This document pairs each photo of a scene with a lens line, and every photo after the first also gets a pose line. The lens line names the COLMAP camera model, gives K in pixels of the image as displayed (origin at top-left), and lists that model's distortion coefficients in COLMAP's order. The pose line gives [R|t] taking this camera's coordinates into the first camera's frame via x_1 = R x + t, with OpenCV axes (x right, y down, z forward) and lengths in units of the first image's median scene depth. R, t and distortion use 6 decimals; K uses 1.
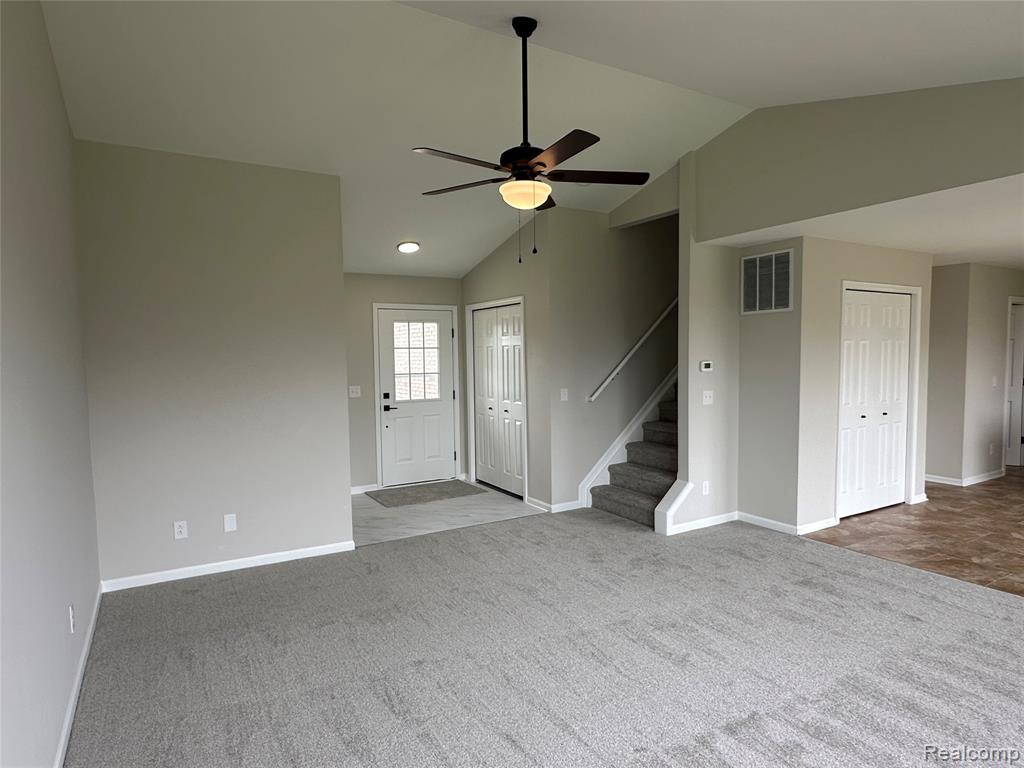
lens RADIAL K [[596.7, 0, 509.3], [0, 596.7, 389.0], [0, 0, 1]] dist [-0.004188, 0.000088]
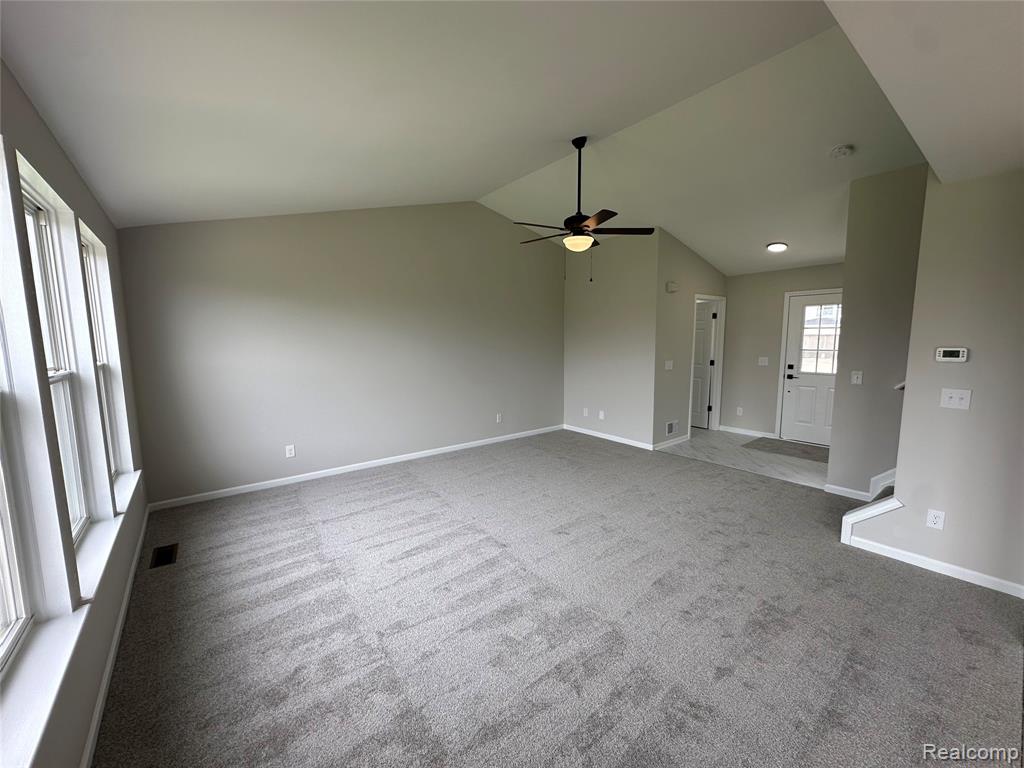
lens RADIAL K [[409.3, 0, 510.5], [0, 409.3, 385.0], [0, 0, 1]] dist [-0.004352, 0.000530]
pose [[0.129219, 0.129729, -0.983093, 0.737617], [-0.052101, 0.990924, 0.123914, -0.034583], [0.990246, 0.035208, 0.134806, 0.402850]]
